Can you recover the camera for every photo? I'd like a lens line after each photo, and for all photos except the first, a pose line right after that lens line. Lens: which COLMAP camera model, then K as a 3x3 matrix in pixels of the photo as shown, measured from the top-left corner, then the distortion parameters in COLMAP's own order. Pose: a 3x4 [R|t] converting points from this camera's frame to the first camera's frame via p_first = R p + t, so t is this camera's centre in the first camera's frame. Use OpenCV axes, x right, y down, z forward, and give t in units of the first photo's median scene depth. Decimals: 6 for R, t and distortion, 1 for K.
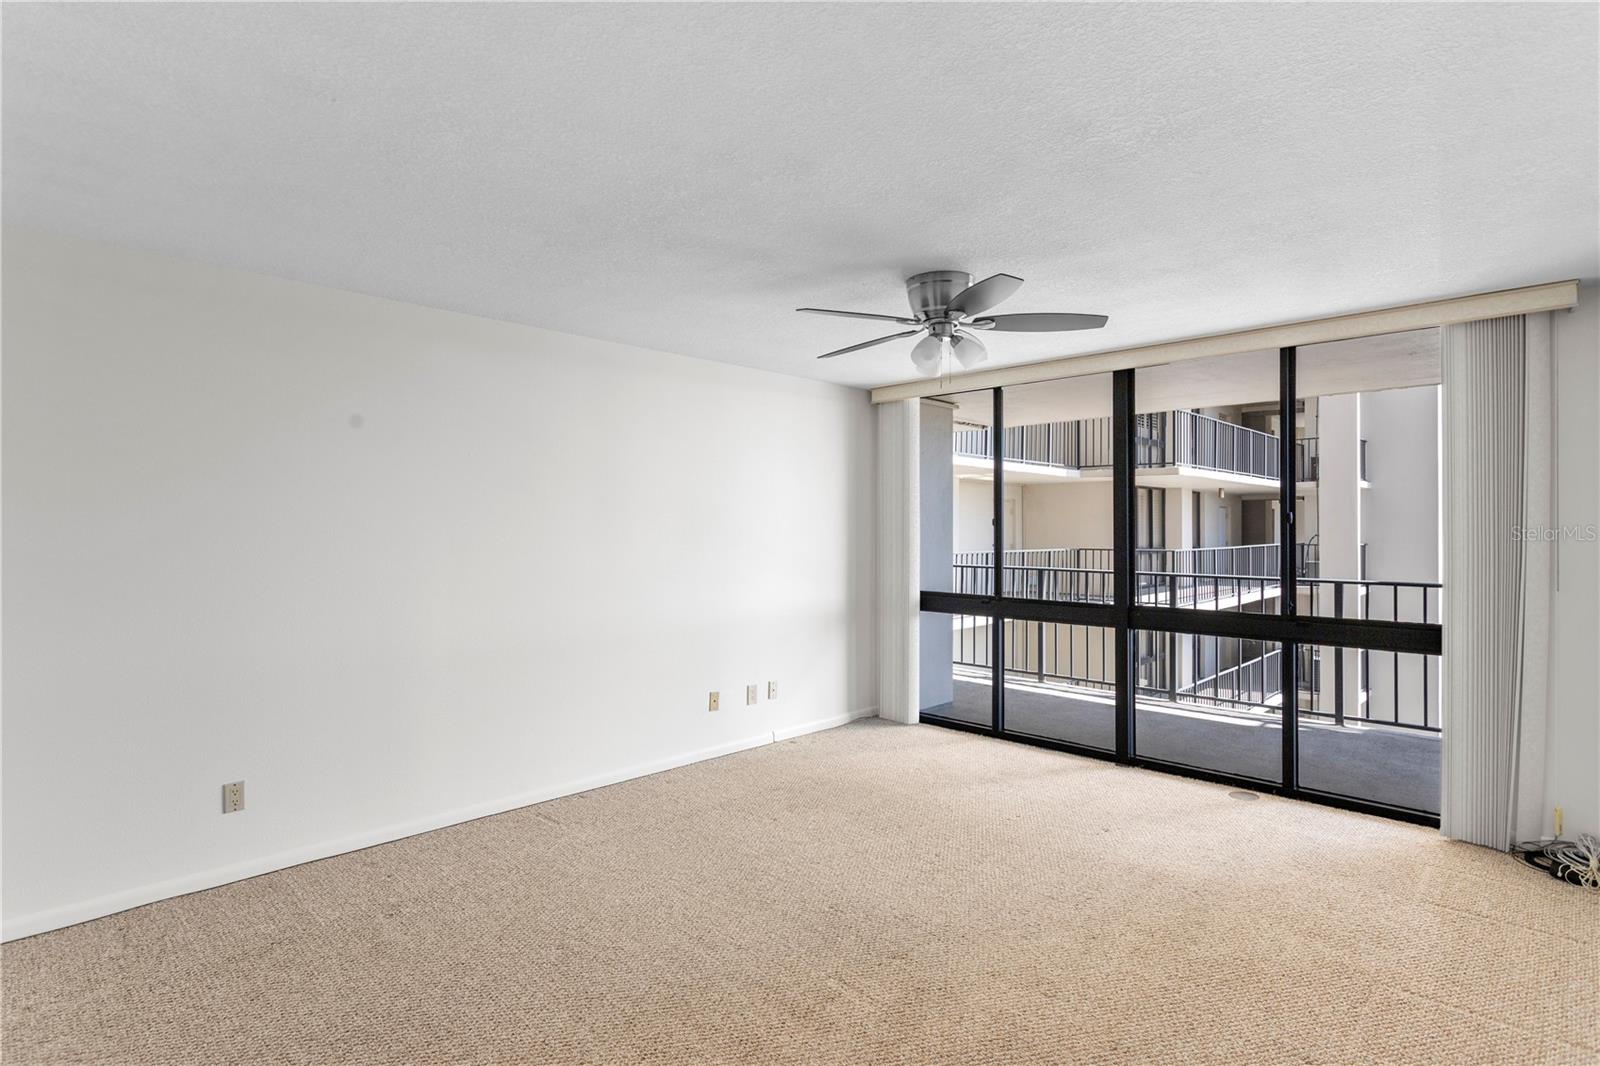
lens RADIAL K [[790.5, 0, 798.9], [0, 790.5, 524.7], [0, 0, 1]] dist [-0.018837, 0.010543]
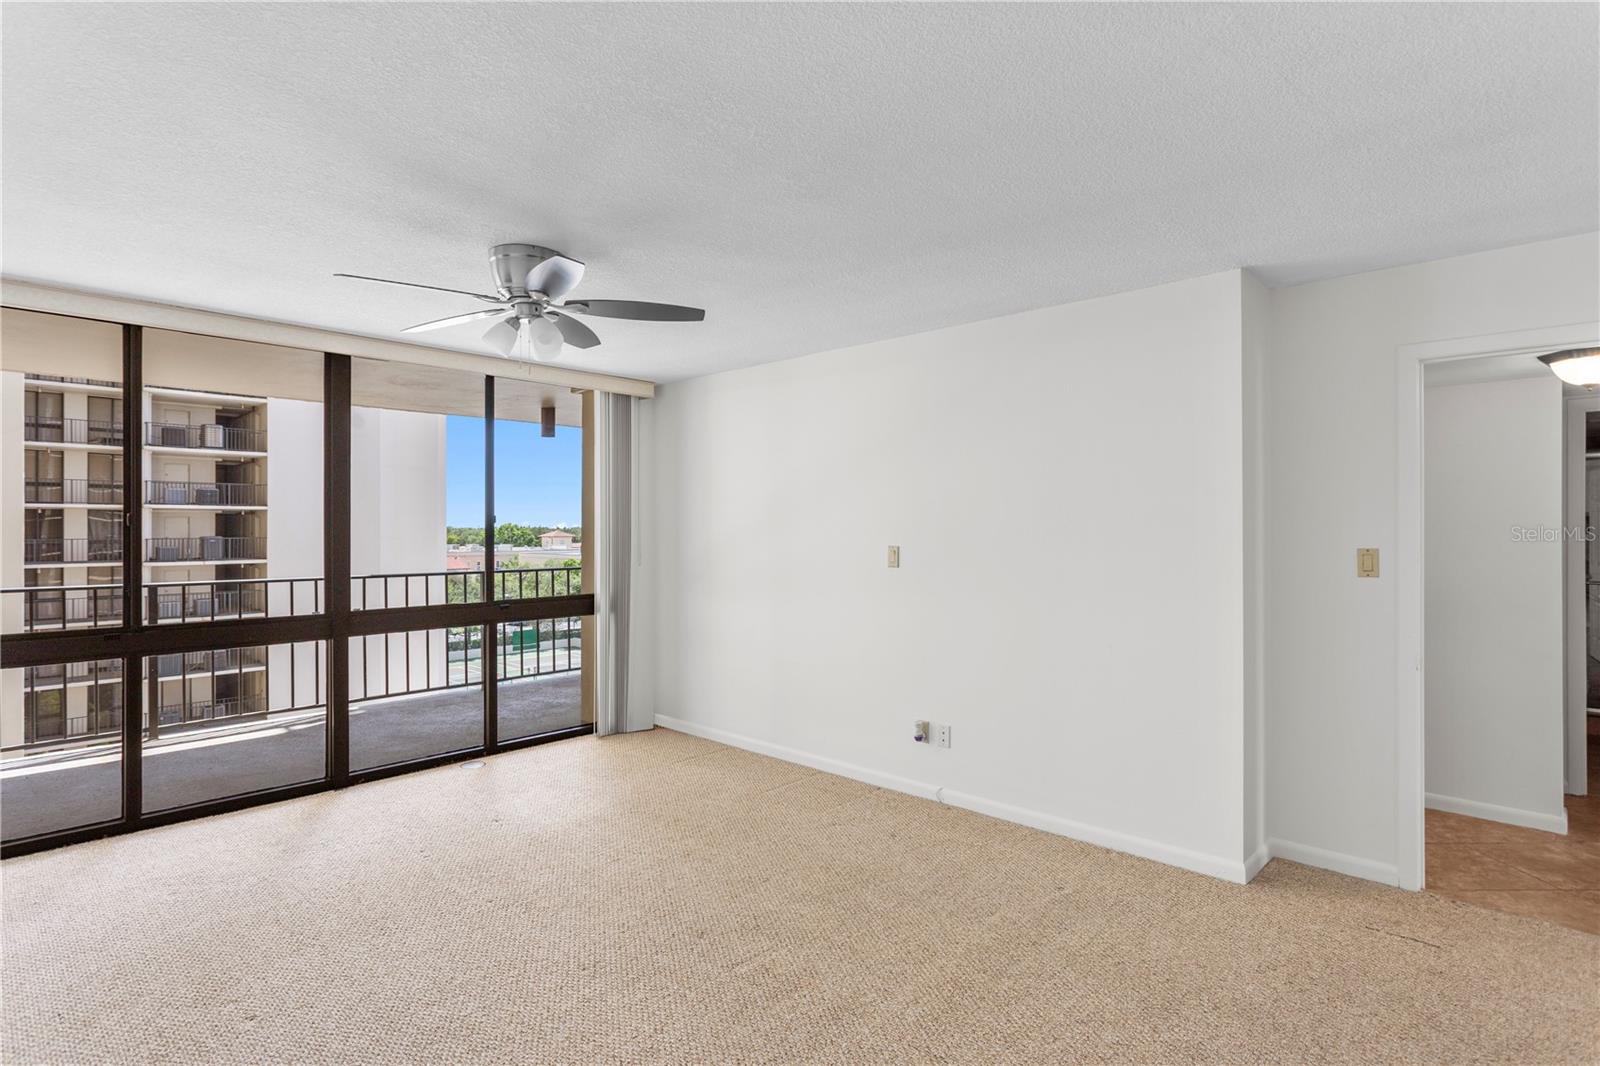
lens RADIAL K [[790.5, 0, 798.9], [0, 790.5, 524.7], [0, 0, 1]] dist [-0.018837, 0.010543]
pose [[-0.001601, 0.001218, 0.999998, -0.506336], [-0.001347, 0.999998, -0.001221, -0.000389], [-0.999998, -0.001349, -0.001599, 0.472240]]
